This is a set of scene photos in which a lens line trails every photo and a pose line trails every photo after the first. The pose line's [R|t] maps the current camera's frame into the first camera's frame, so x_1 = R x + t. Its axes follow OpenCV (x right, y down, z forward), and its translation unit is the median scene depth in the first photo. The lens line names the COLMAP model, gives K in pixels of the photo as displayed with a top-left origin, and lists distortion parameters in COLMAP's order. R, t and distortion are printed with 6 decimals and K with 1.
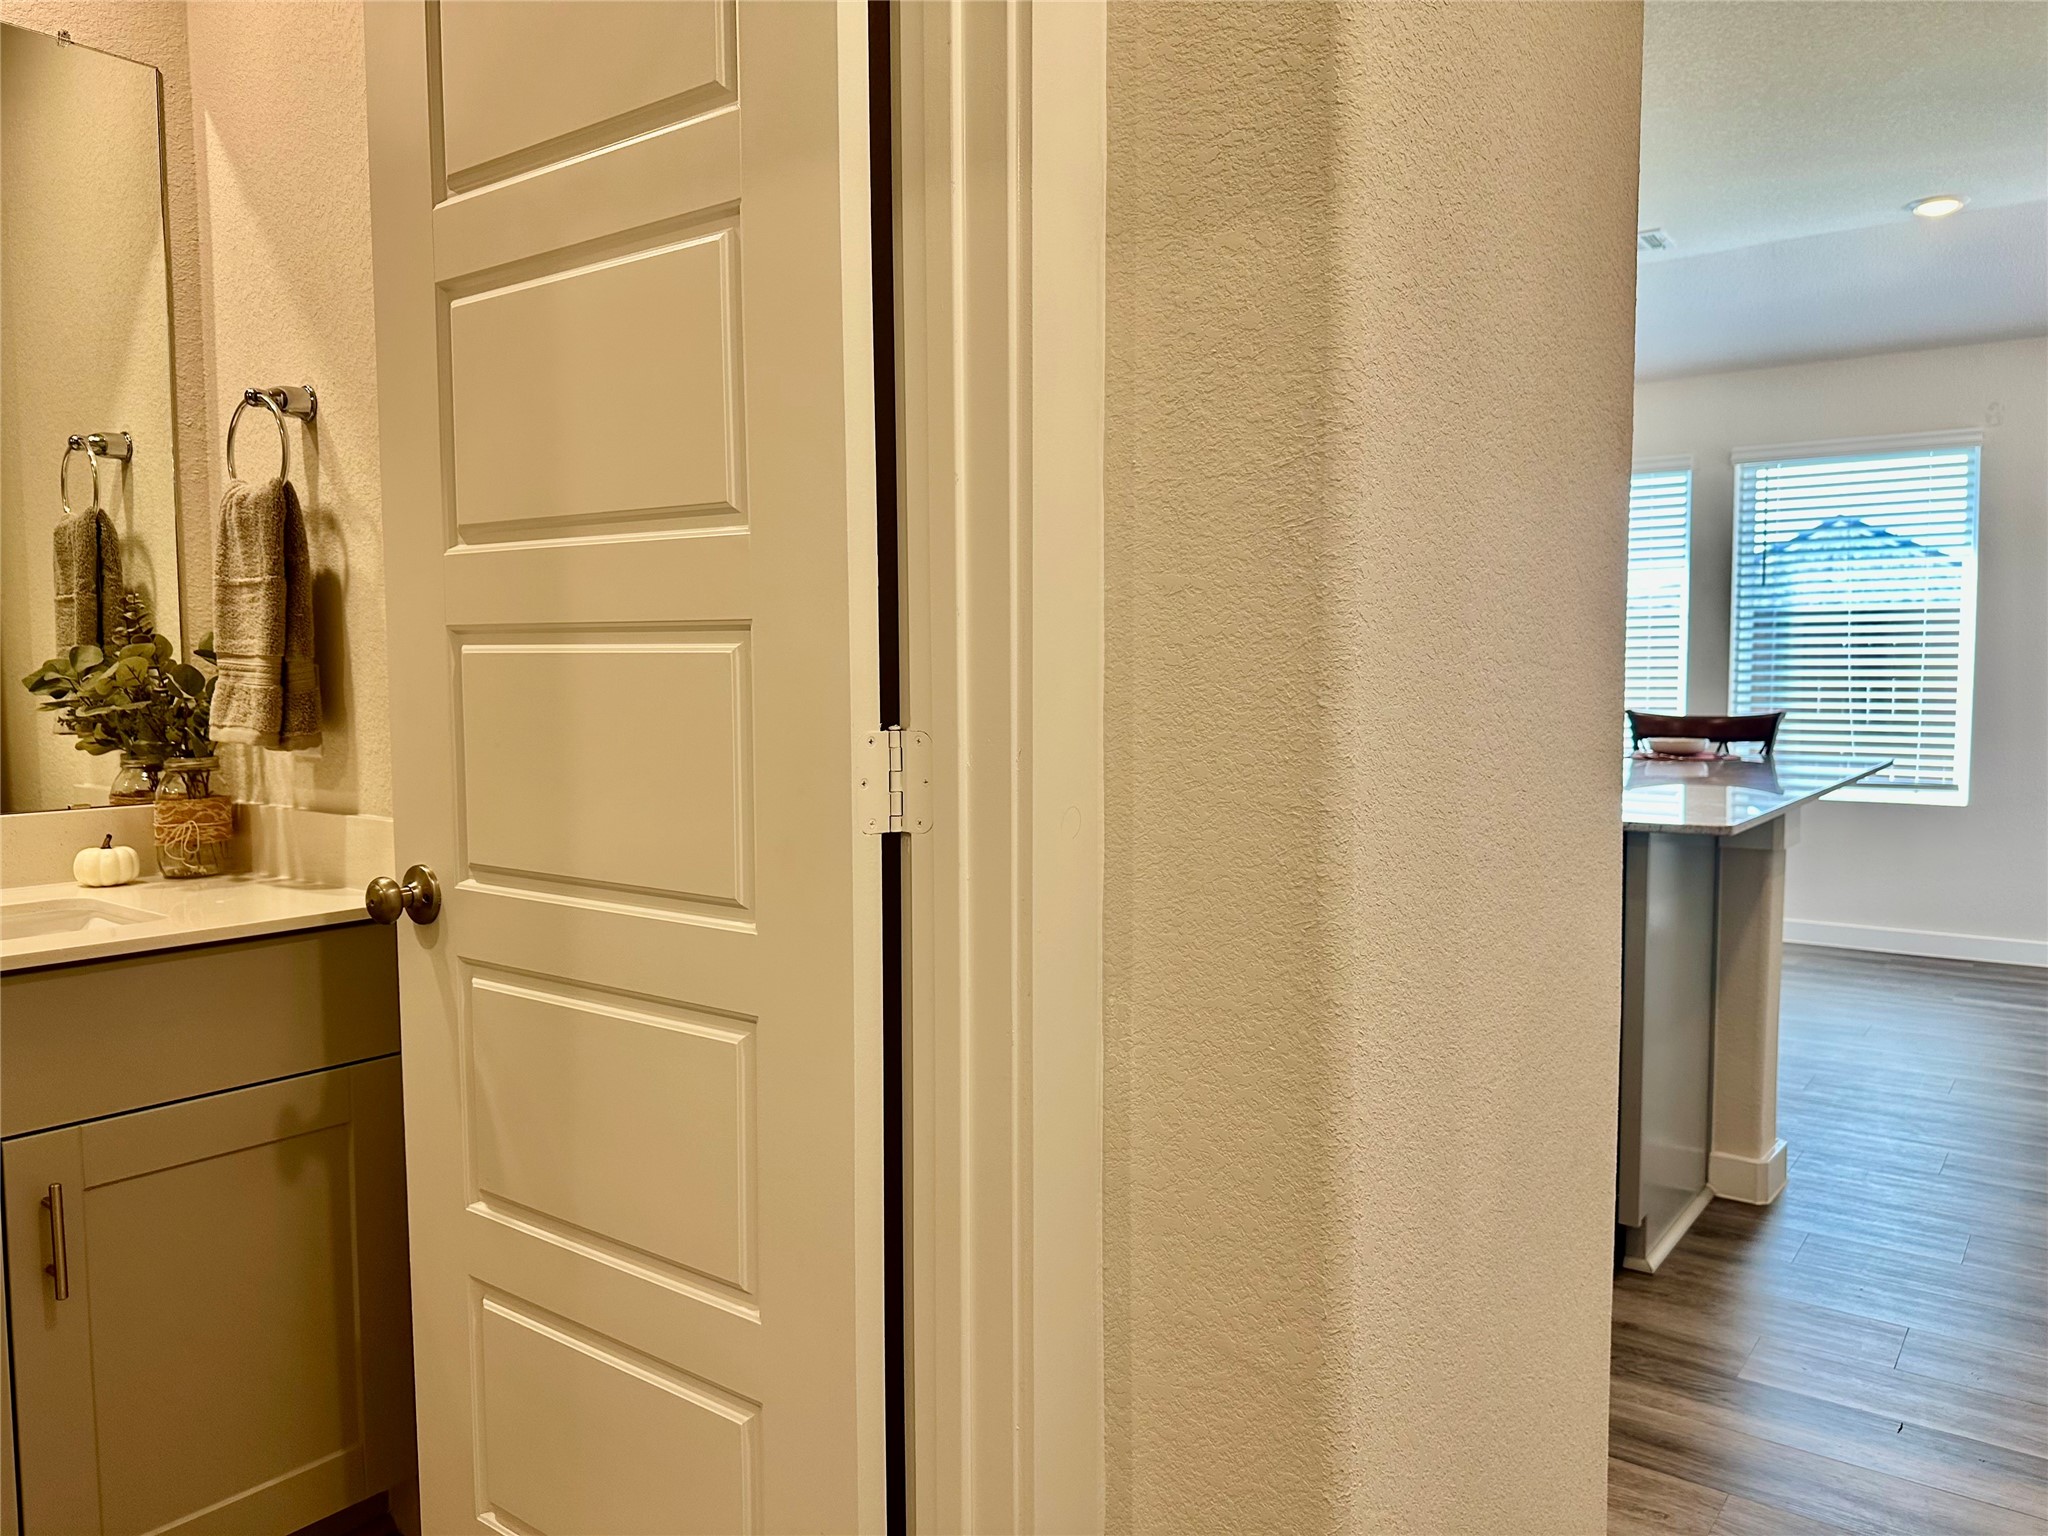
lens RADIAL K [[1464.9, 0, 1006.1], [0, 1464.9, 761.7], [0, 0, 1]] dist [0.094135, -0.112458]
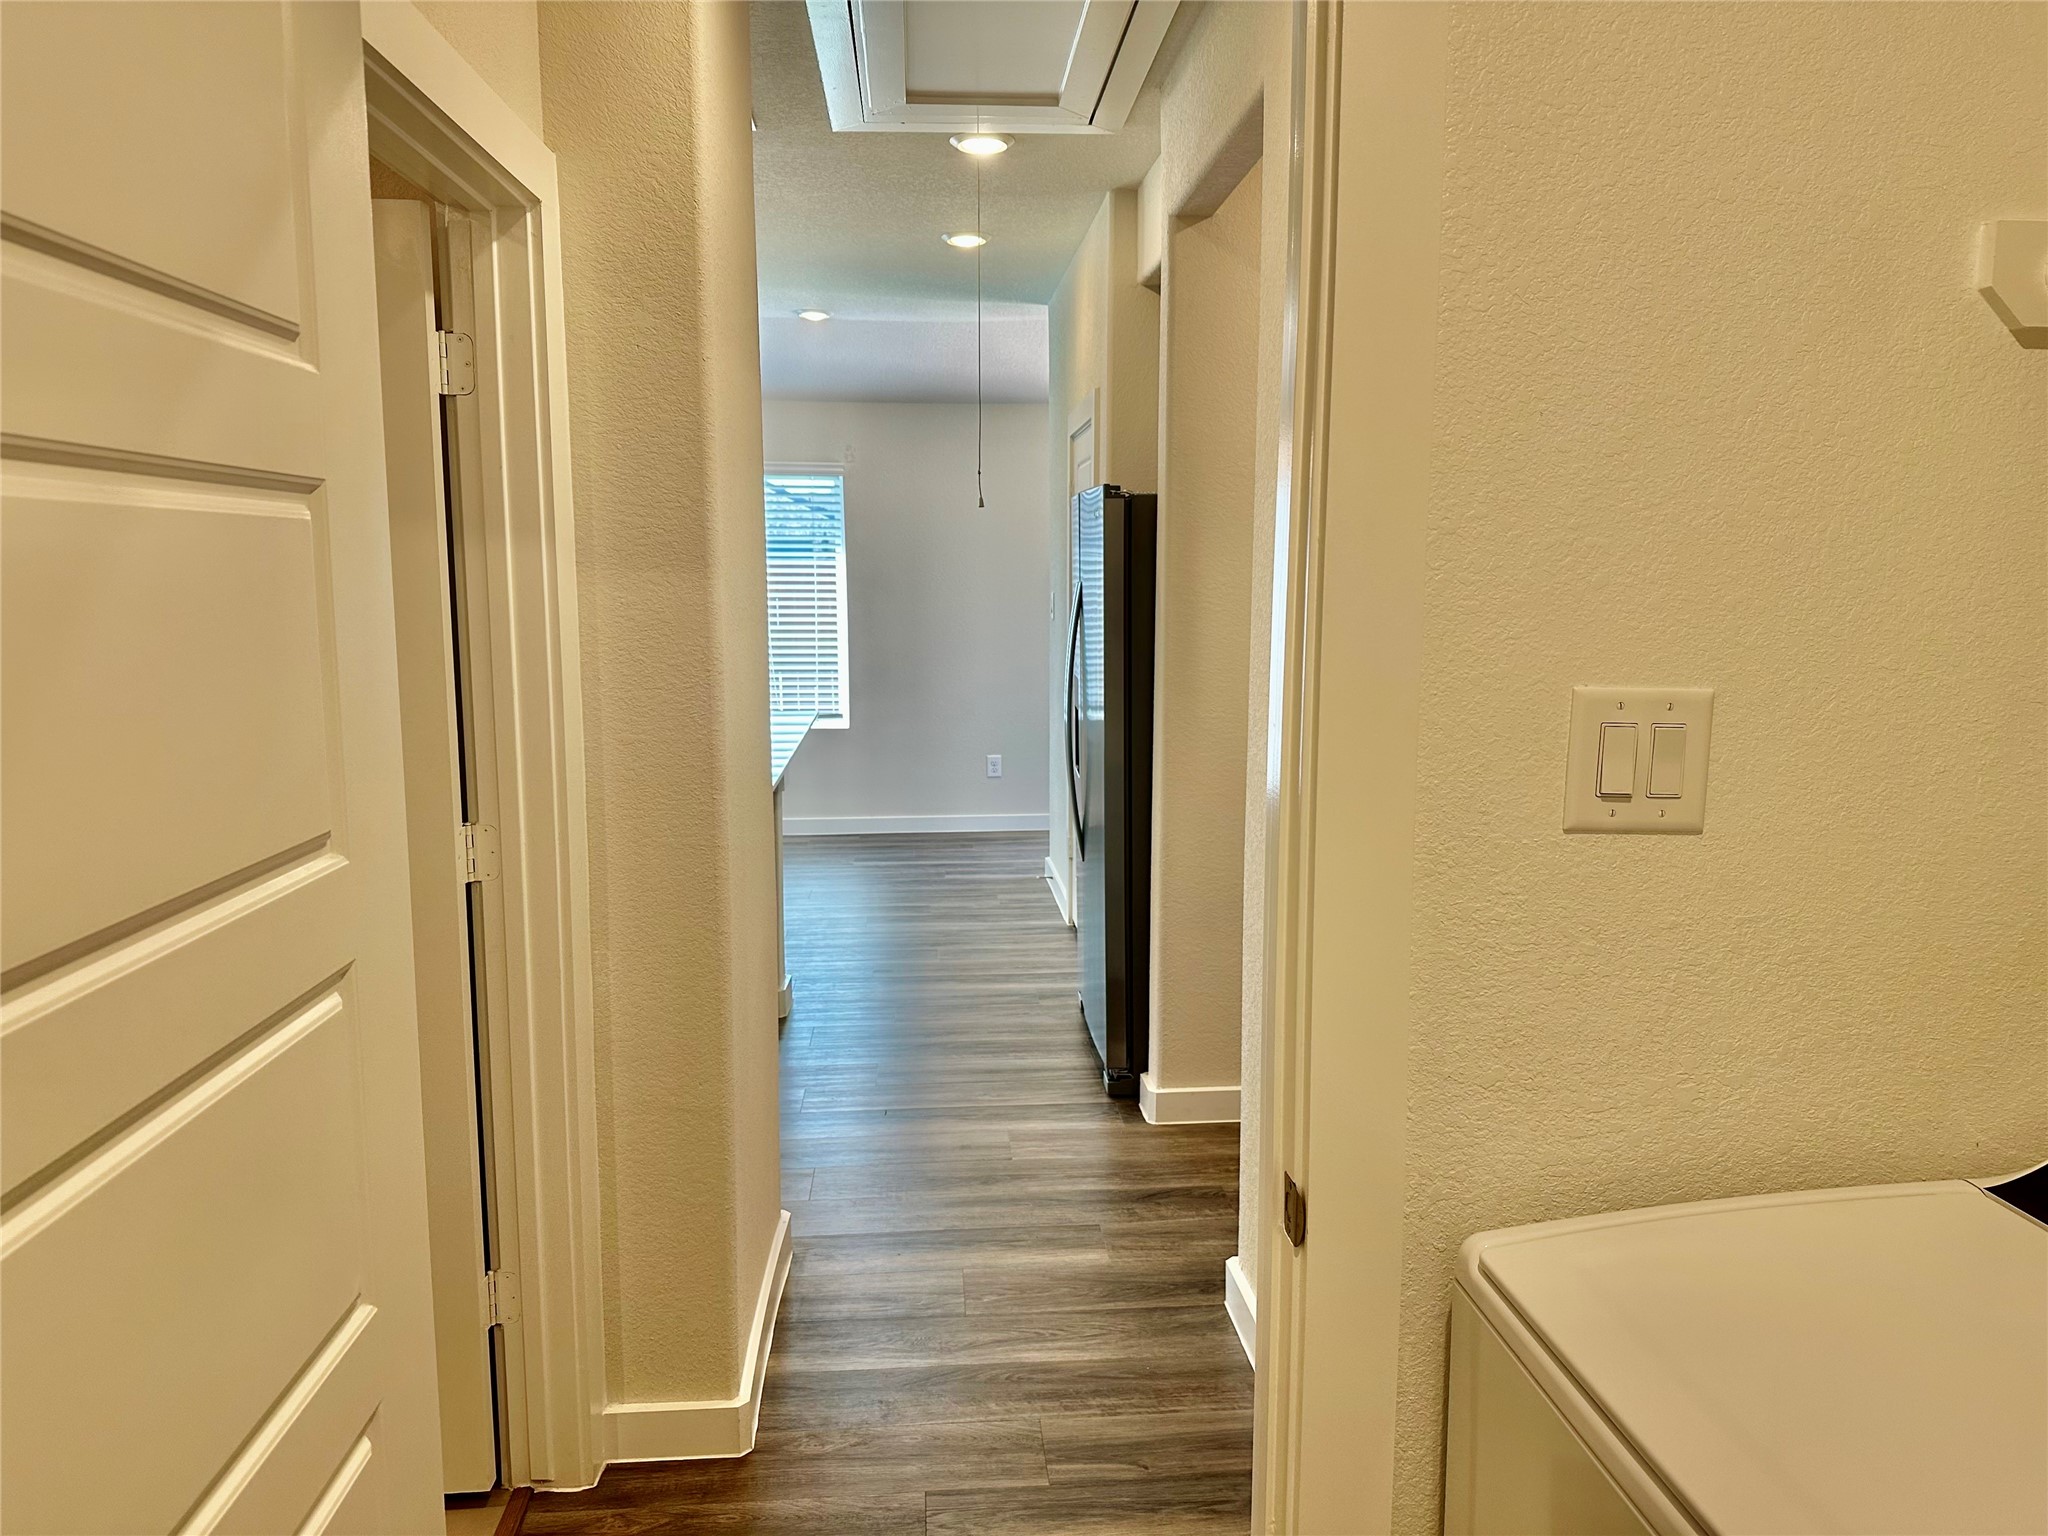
lens RADIAL K [[1433.3, 0, 1024.0], [0, 1433.3, 768.0], [0, 0, 1]] dist [0.062704, -0.076222]
pose [[0.749460, -0.092017, 0.655623, -0.260868], [0.048655, 0.995271, 0.084069, -0.075077], [-0.660259, -0.031107, 0.750394, -0.280365]]
